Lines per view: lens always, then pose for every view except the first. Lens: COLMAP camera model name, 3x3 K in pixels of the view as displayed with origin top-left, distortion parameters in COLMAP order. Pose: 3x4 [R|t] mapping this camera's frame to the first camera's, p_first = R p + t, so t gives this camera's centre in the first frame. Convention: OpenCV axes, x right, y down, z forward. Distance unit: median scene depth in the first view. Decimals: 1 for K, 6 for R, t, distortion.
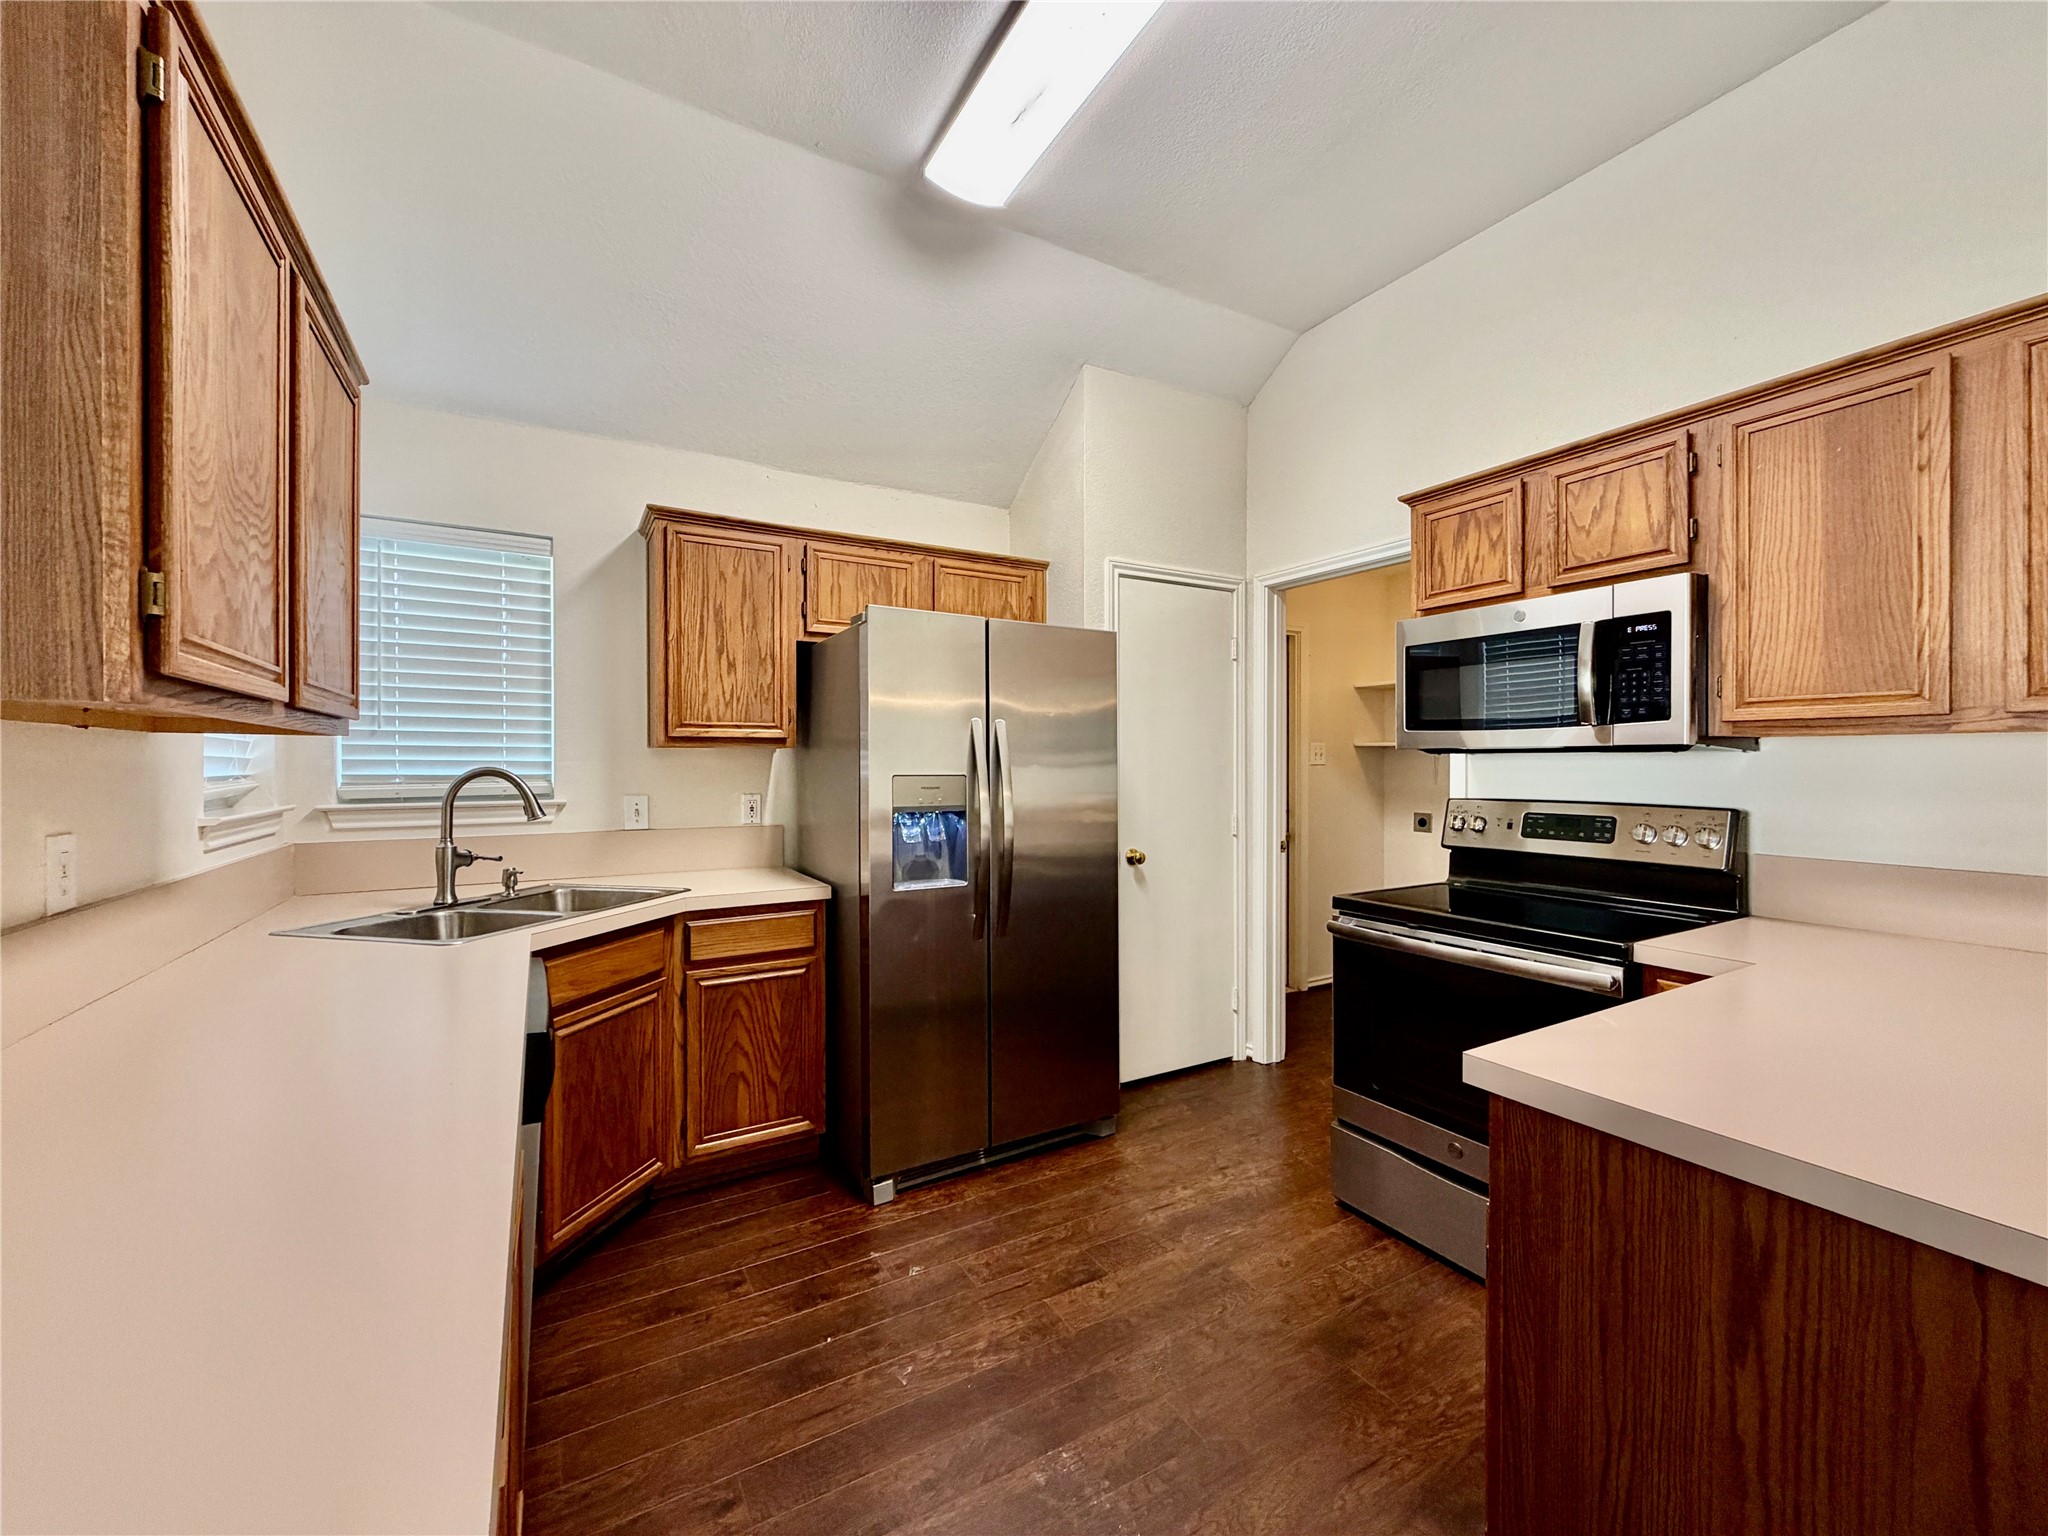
lens RADIAL K [[816.0, 0, 1021.0], [0, 816.0, 766.1], [0, 0, 1]] dist [0.001303, 0.000135]
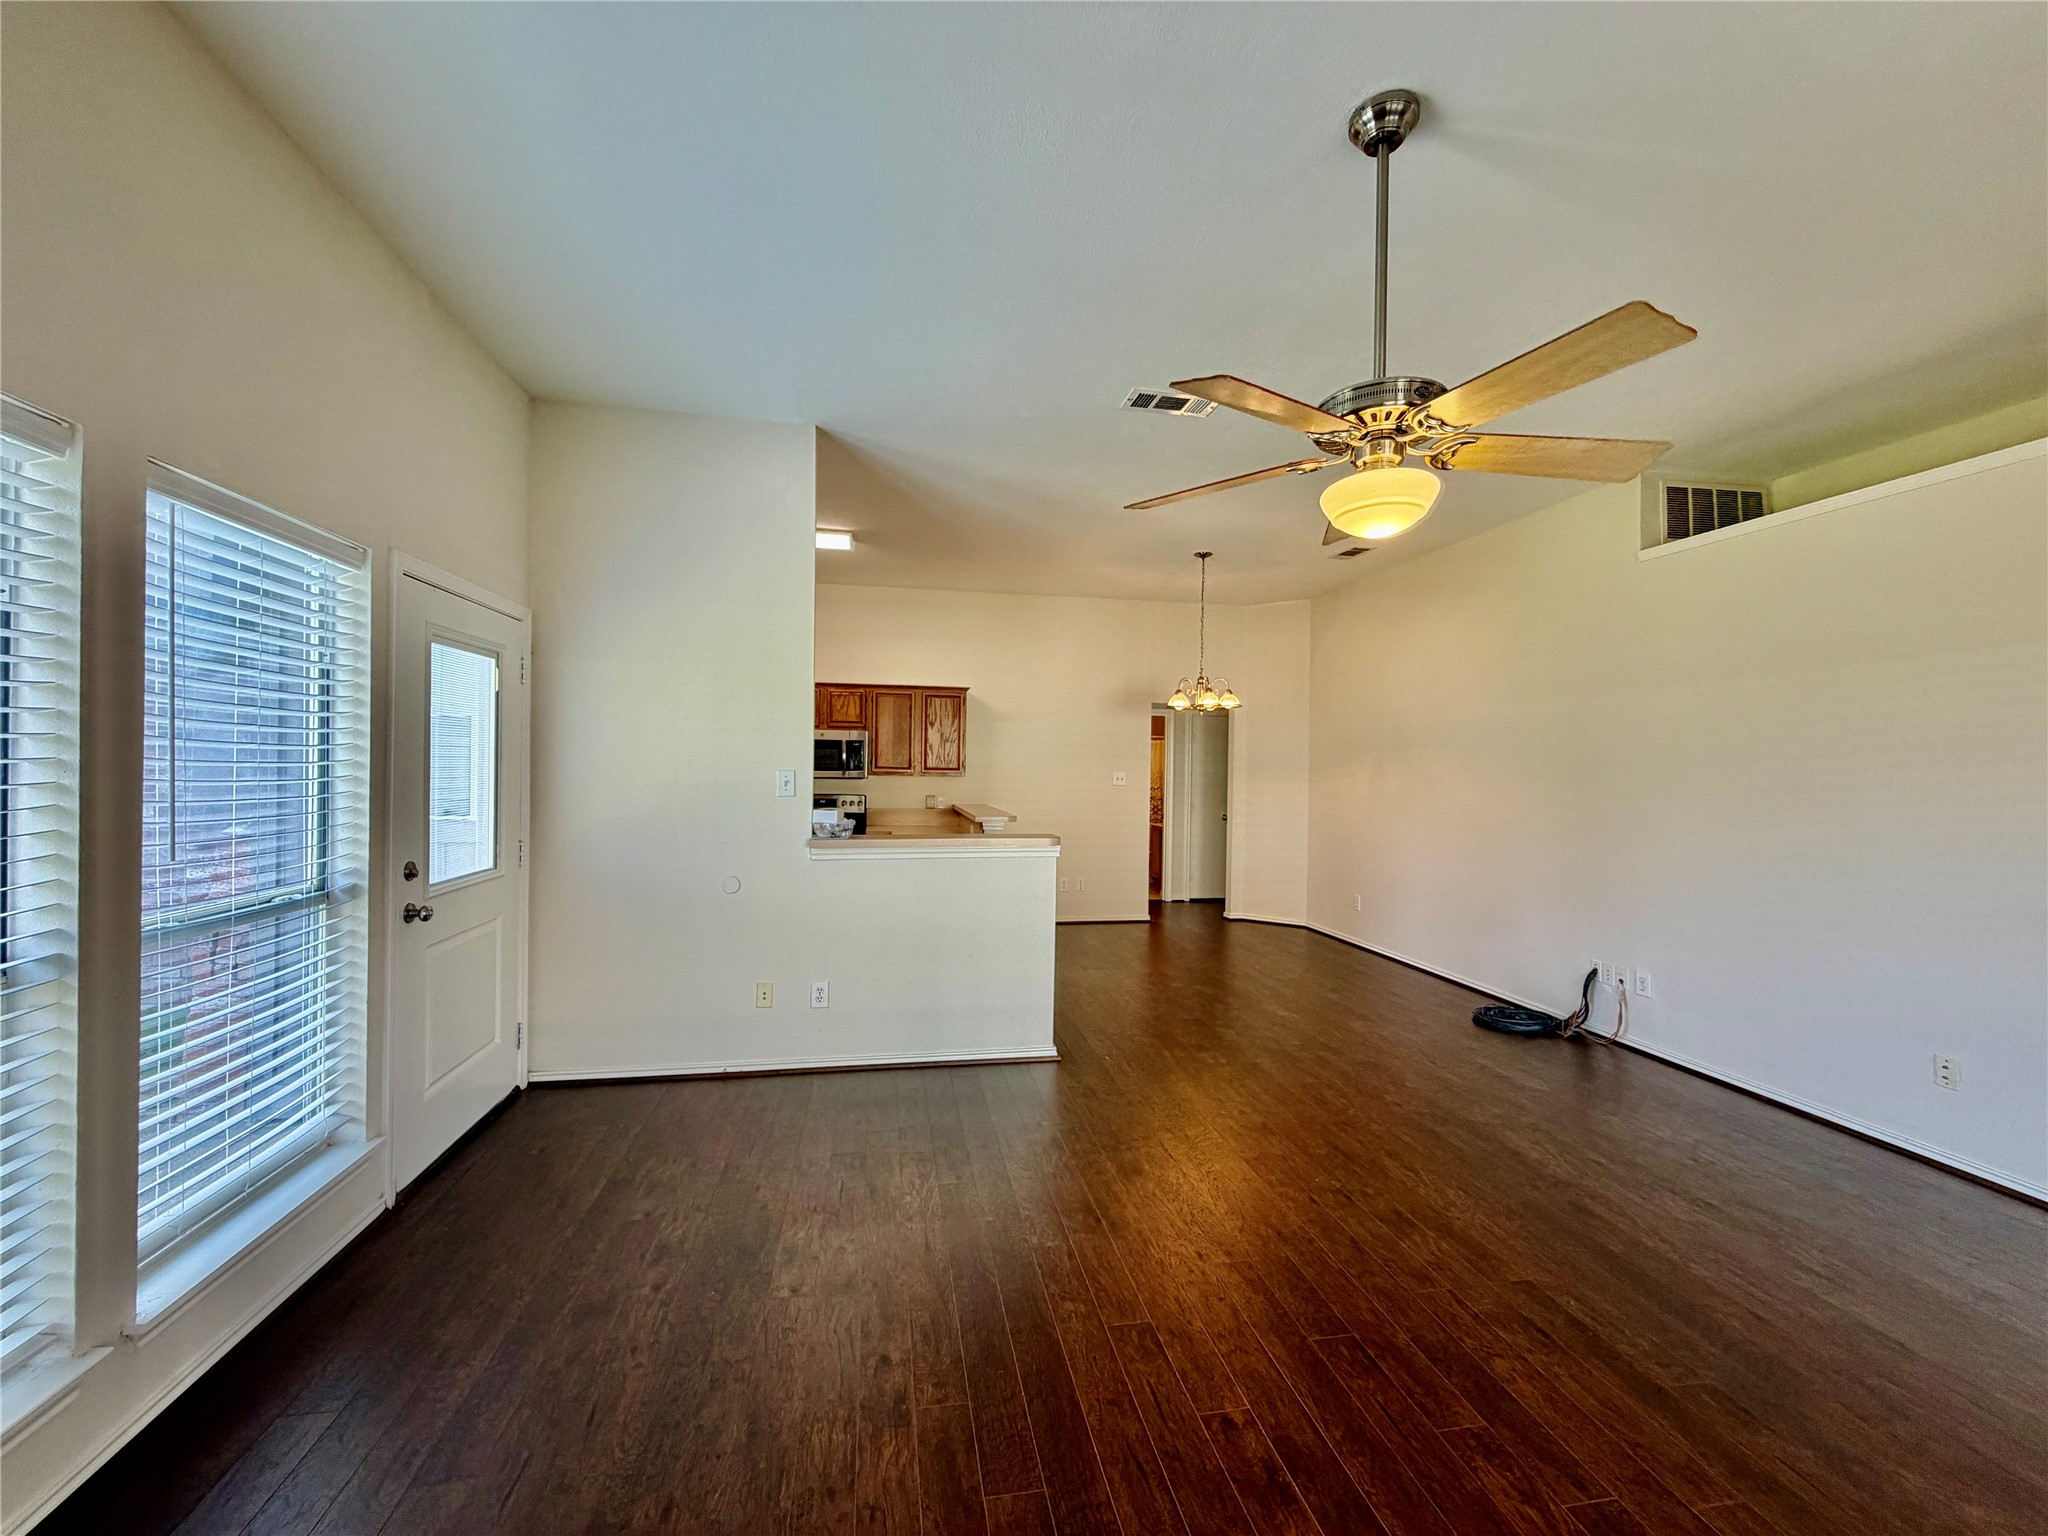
lens RADIAL K [[816.0, 0, 1018.2], [0, 816.0, 771.1], [0, 0, 1]] dist [0.001303, 0.000135]
pose [[0.345345, 0.001046, 0.938475, -1.757602], [-0.012943, 0.999910, 0.003648, -0.056842], [-0.938387, -0.013406, 0.345327, -0.665944]]
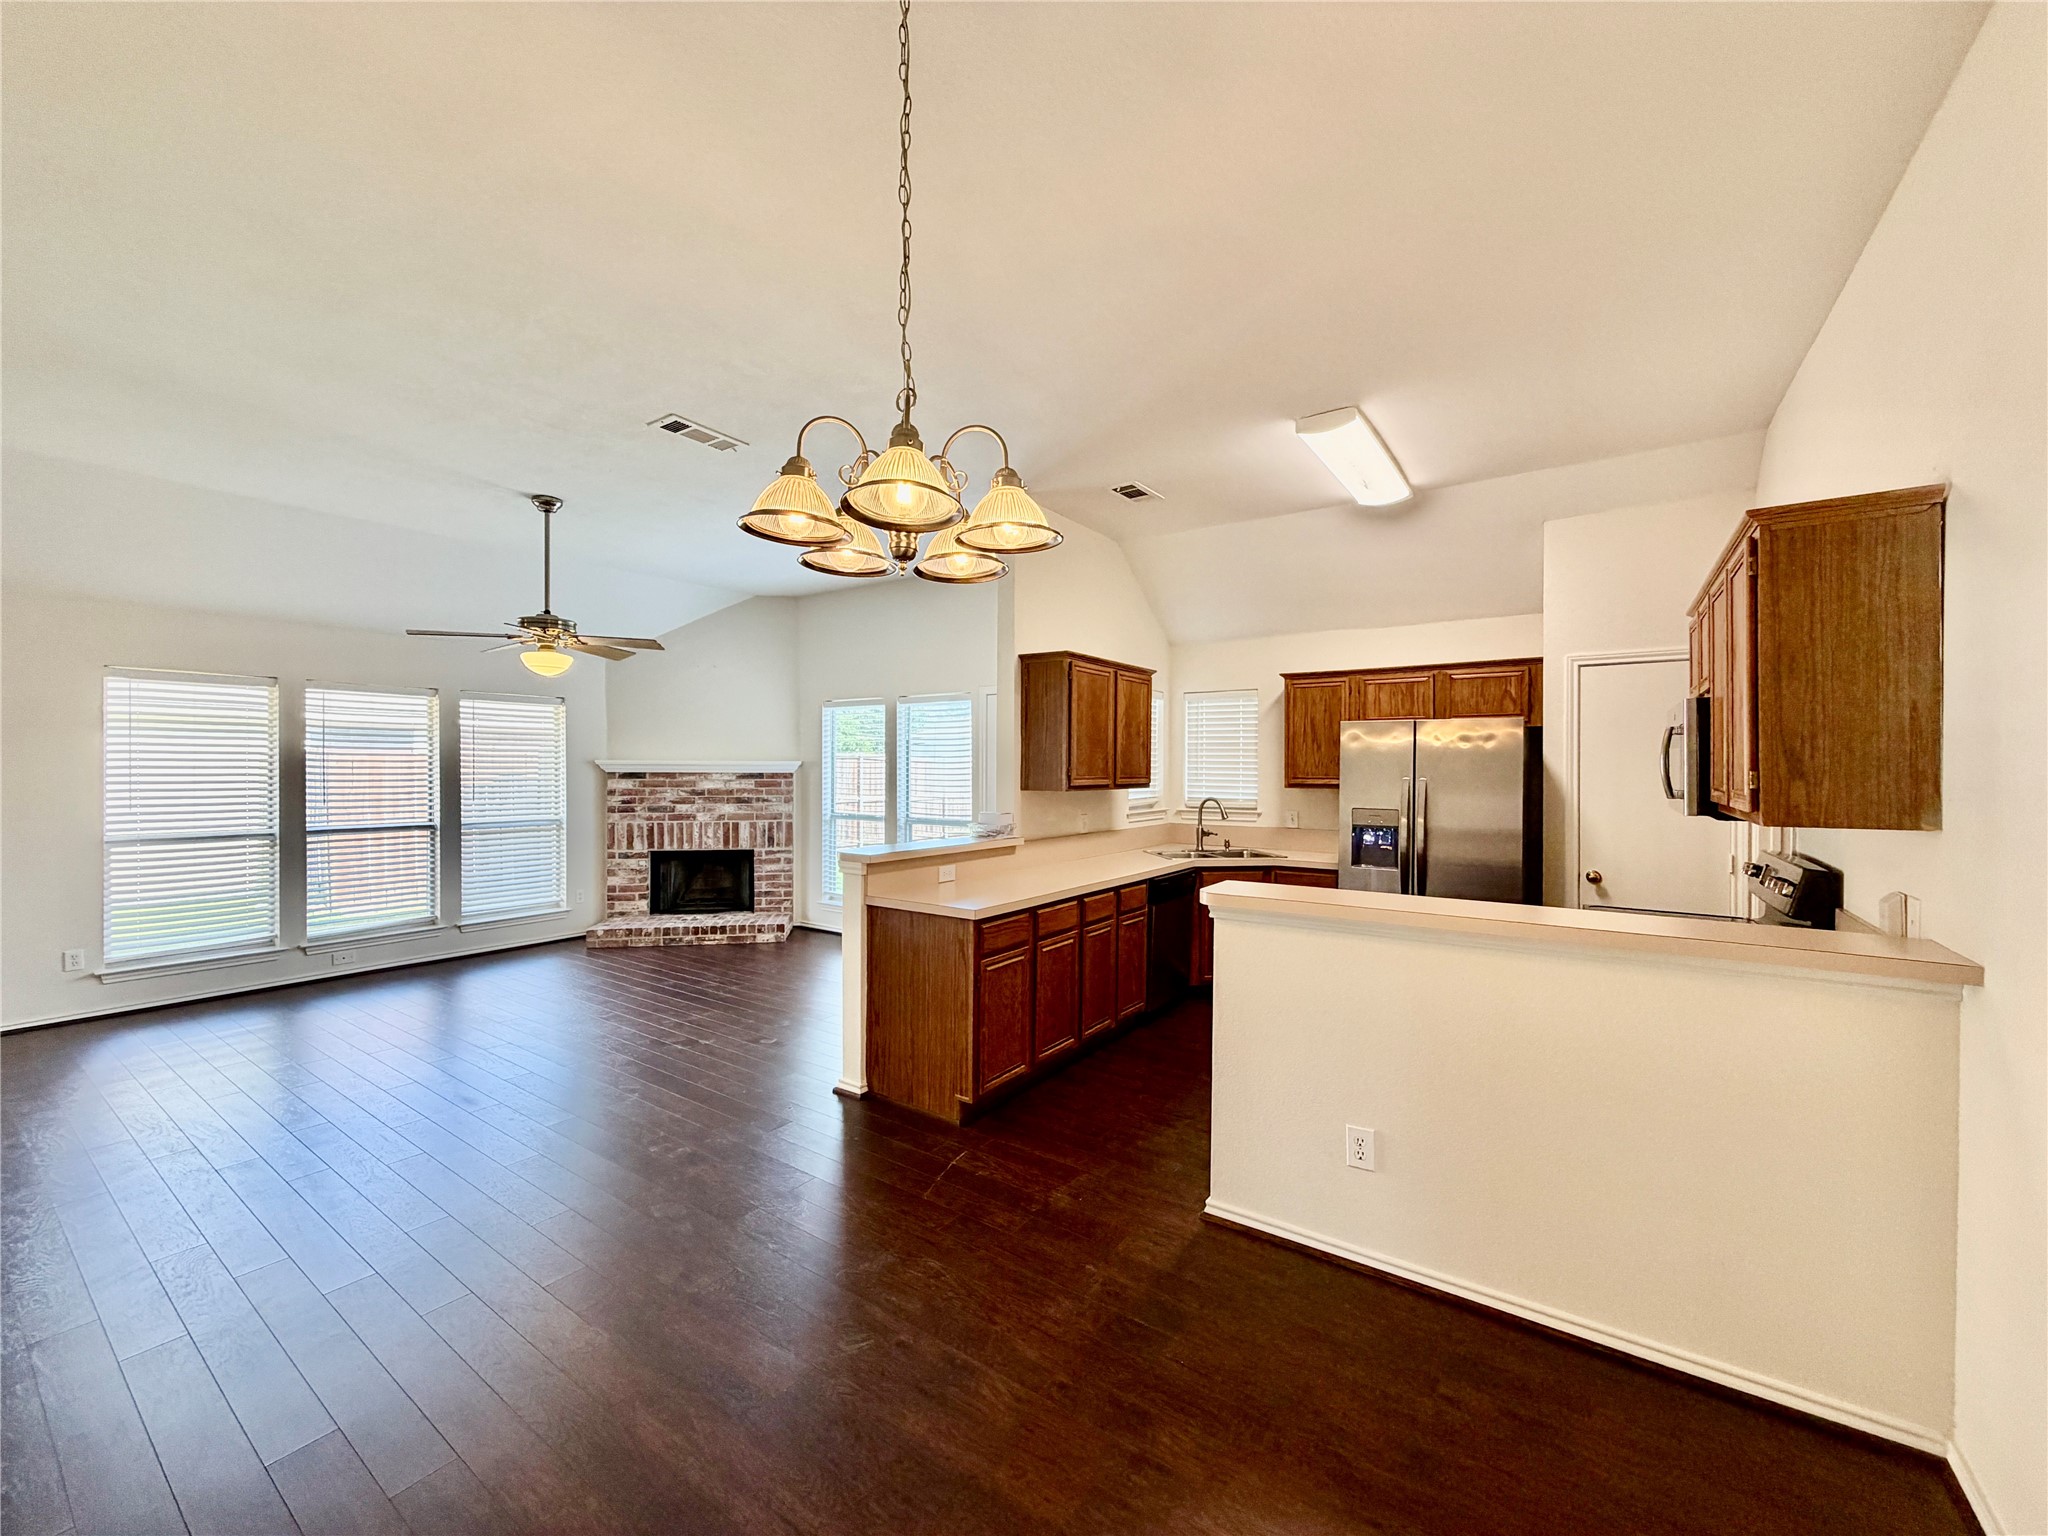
lens RADIAL K [[816.0, 0, 1017.4], [0, 816.0, 773.1], [0, 0, 1]] dist [0.001303, 0.000135]
pose [[0.413934, 0.010530, -0.910246, 1.217121], [-0.005975, 0.999943, 0.008850, -0.079646], [0.910287, 0.001775, 0.413973, -0.505870]]
